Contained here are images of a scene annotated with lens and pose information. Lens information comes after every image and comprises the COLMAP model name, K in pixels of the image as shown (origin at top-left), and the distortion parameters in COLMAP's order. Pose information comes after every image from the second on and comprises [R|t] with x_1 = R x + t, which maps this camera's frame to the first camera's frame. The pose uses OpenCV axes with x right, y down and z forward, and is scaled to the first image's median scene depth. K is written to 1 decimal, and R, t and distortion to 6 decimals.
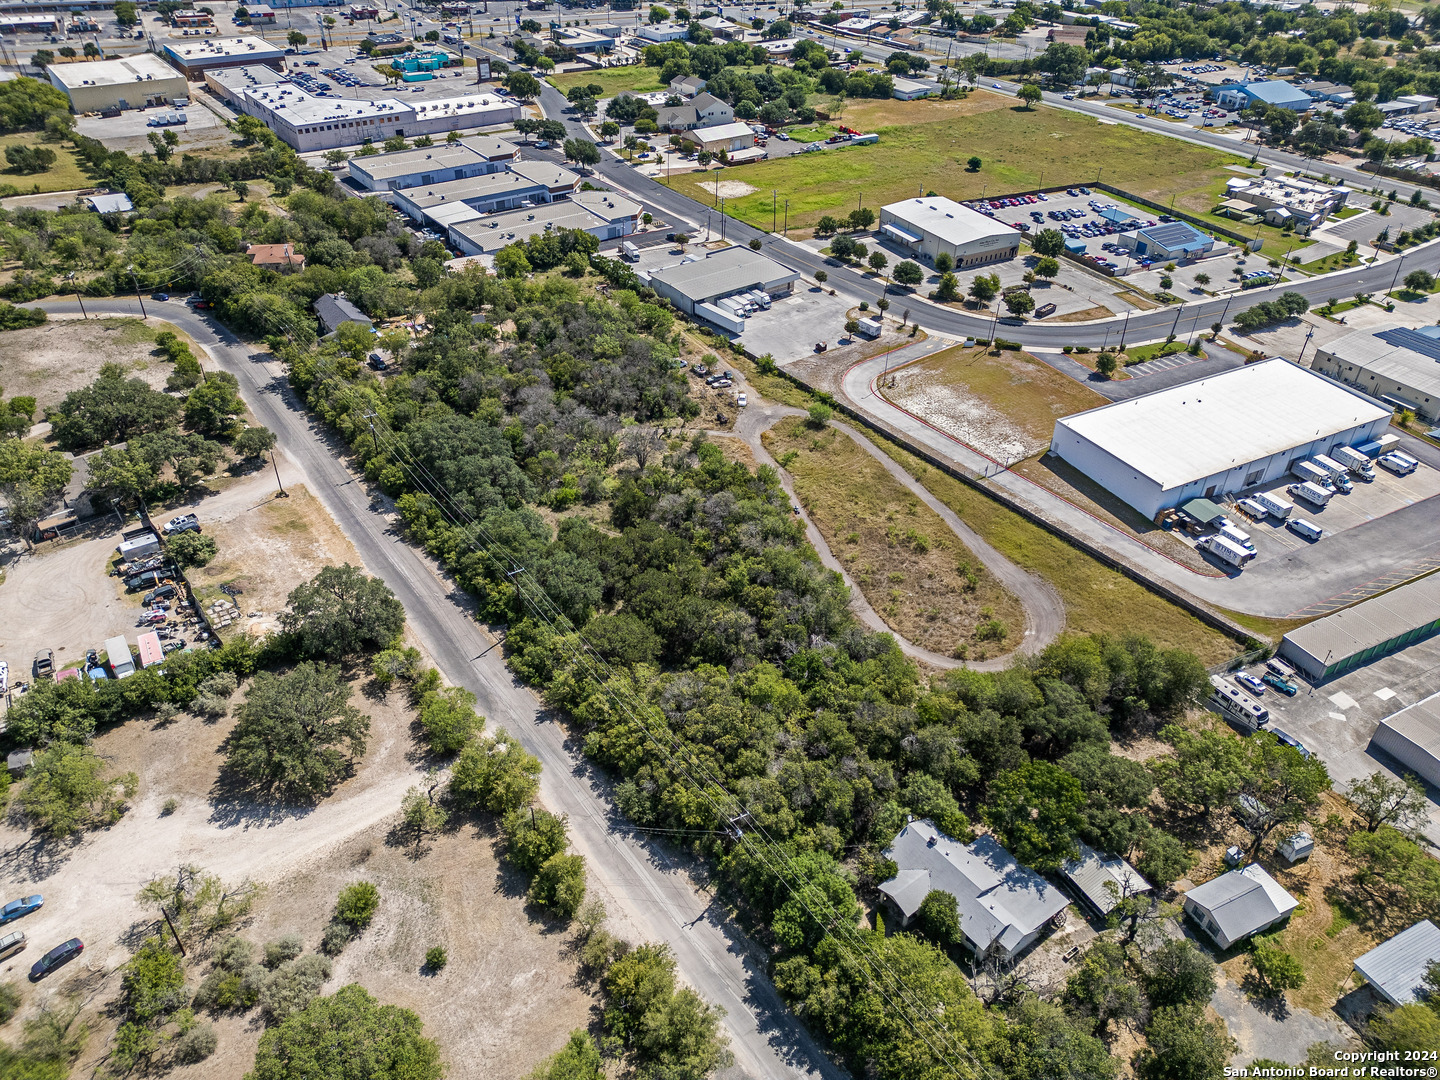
lens RADIAL K [[1005.3, 0, 721.0], [0, 1005.3, 541.7], [0, 0, 1]] dist [0.070677, -0.060747]
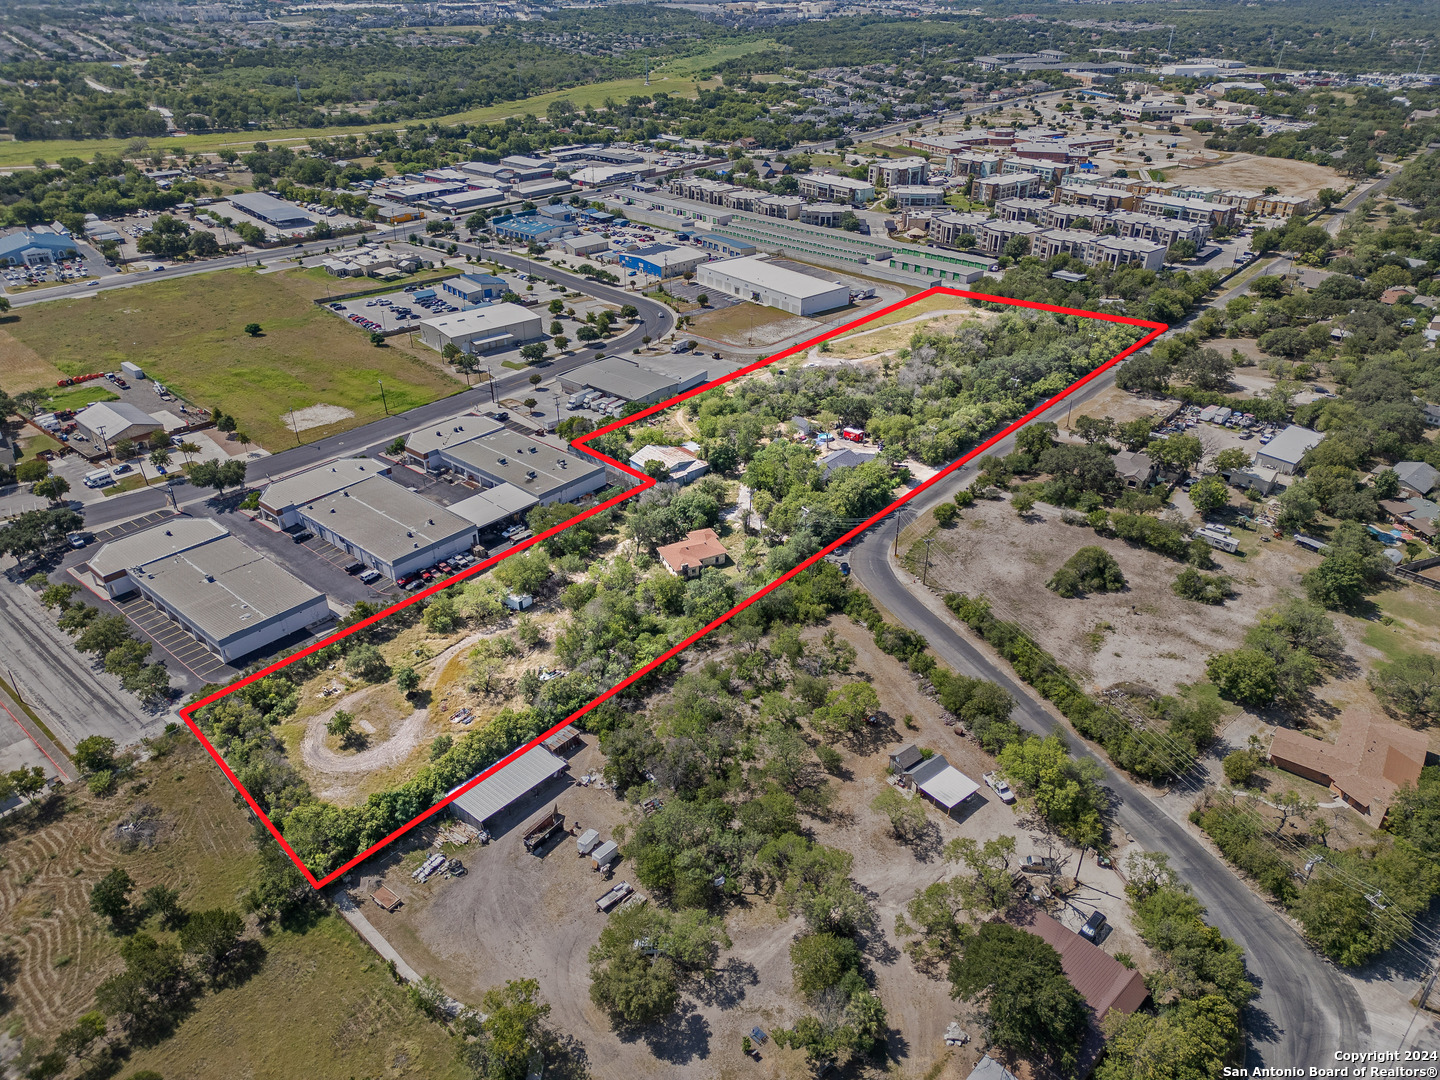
lens RADIAL K [[1005.3, 0, 721.0], [0, 1005.3, 541.7], [0, 0, 1]] dist [0.070677, -0.060747]
pose [[-0.222031, -0.499681, 0.837270, -1.138697], [0.568324, 0.631428, 0.527547, -0.713601], [-0.792281, 0.592973, 0.143784, 0.851978]]
